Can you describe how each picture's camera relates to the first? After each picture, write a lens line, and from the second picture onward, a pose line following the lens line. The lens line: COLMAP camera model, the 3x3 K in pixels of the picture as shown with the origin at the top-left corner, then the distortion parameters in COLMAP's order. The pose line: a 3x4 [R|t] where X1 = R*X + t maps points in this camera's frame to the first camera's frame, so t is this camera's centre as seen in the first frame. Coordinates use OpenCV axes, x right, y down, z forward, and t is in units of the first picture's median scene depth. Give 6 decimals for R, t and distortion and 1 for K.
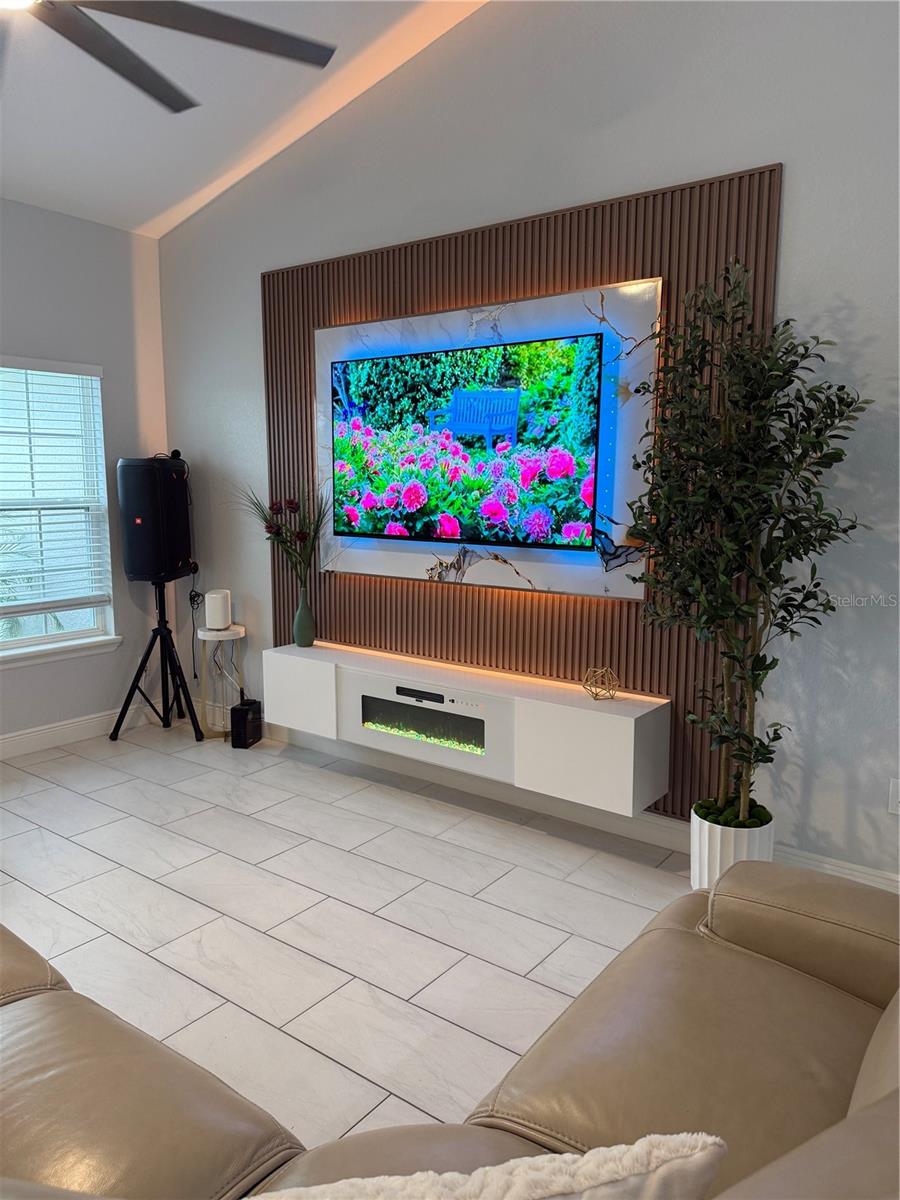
lens RADIAL K [[835.6, 0, 448.5], [0, 835.6, 603.6], [0, 0, 1]] dist [0.157287, -0.279566]
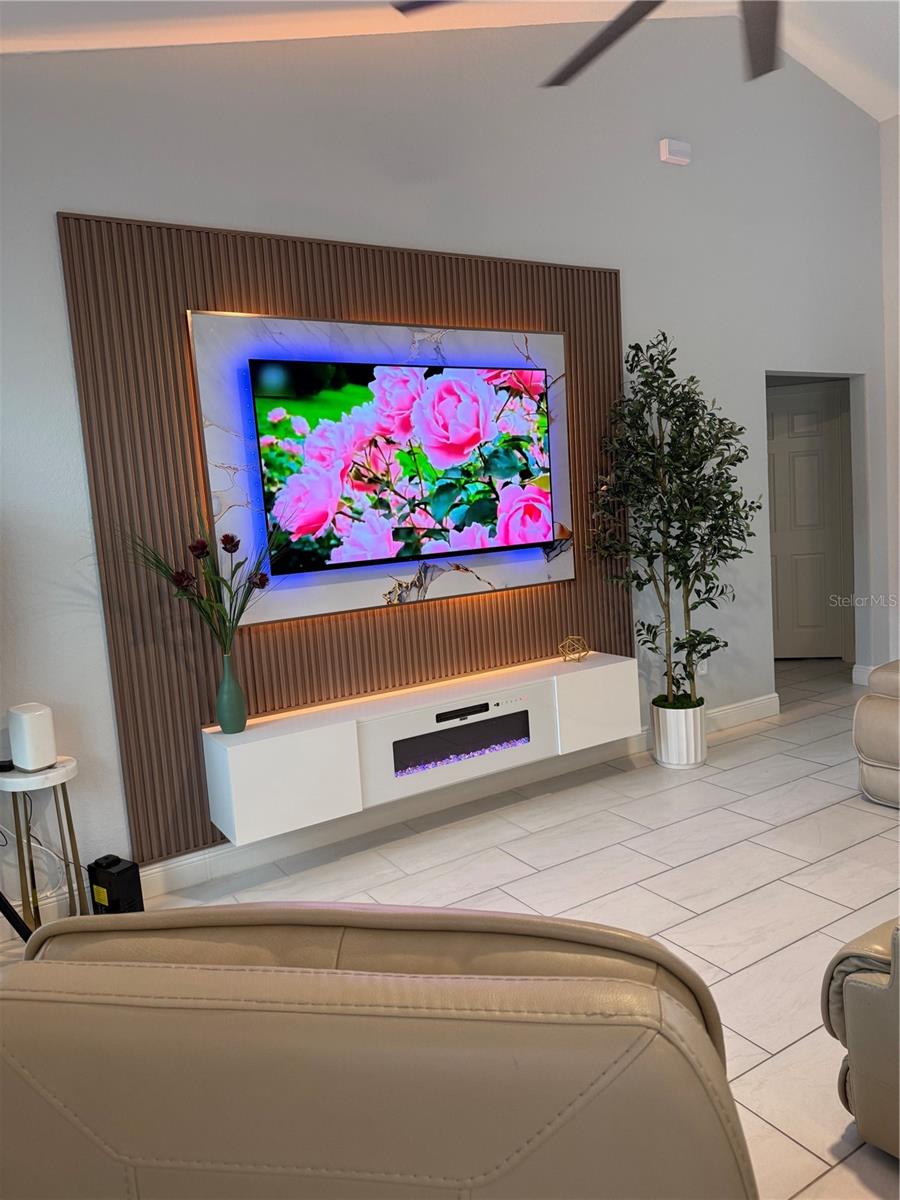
lens RADIAL K [[840.4, 0, 450.4], [0, 840.4, 606.1], [0, 0, 1]] dist [0.163579, -0.277698]
pose [[0.356210, -0.143816, 0.923272, -0.903015], [0.207219, 0.975640, 0.072025, -0.083524], [-0.911139, 0.165664, 0.377335, 0.603976]]
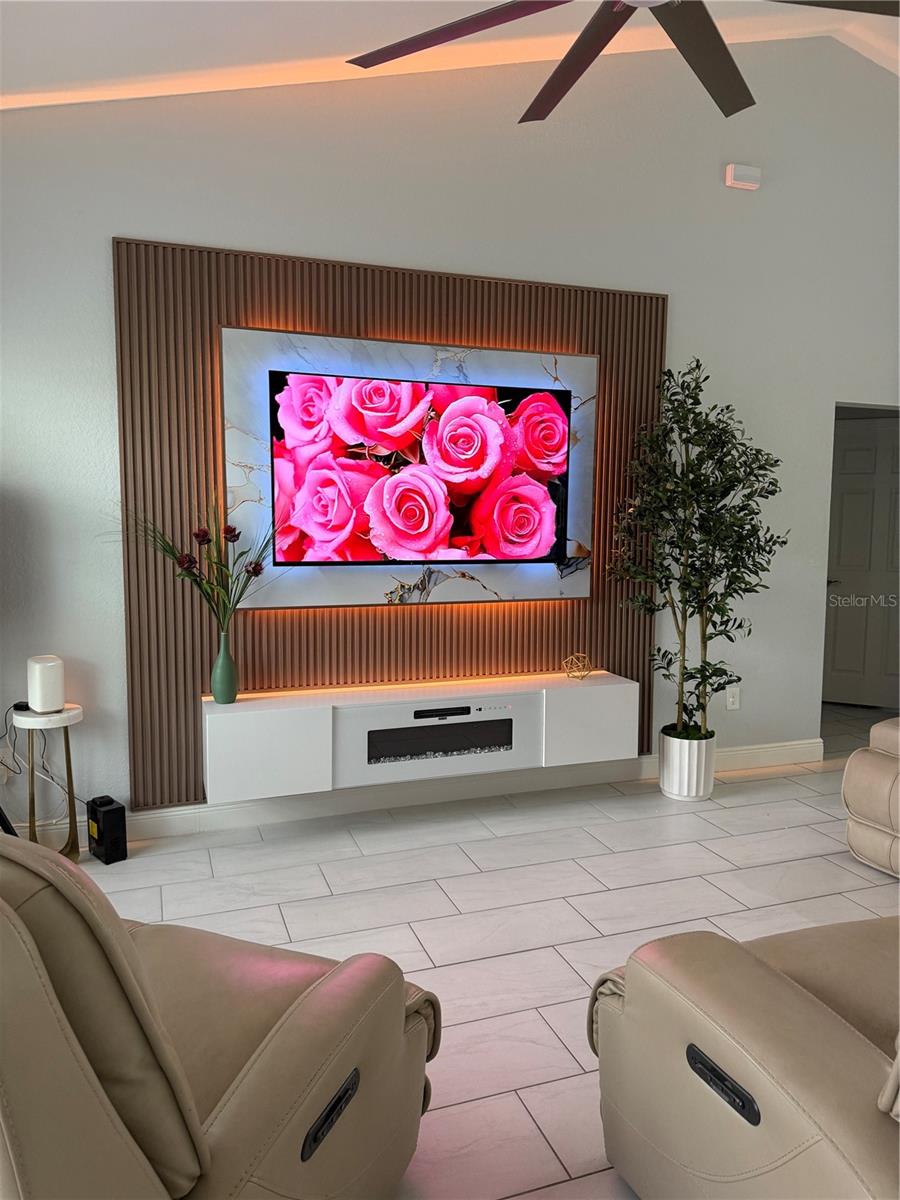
lens RADIAL K [[835.6, 0, 448.5], [0, 835.6, 603.6], [0, 0, 1]] dist [0.157287, -0.279566]
pose [[0.546880, -0.090253, 0.832332, -0.847884], [0.118198, 0.992538, 0.029964, -0.052005], [-0.828825, 0.081994, 0.553467, 0.403127]]
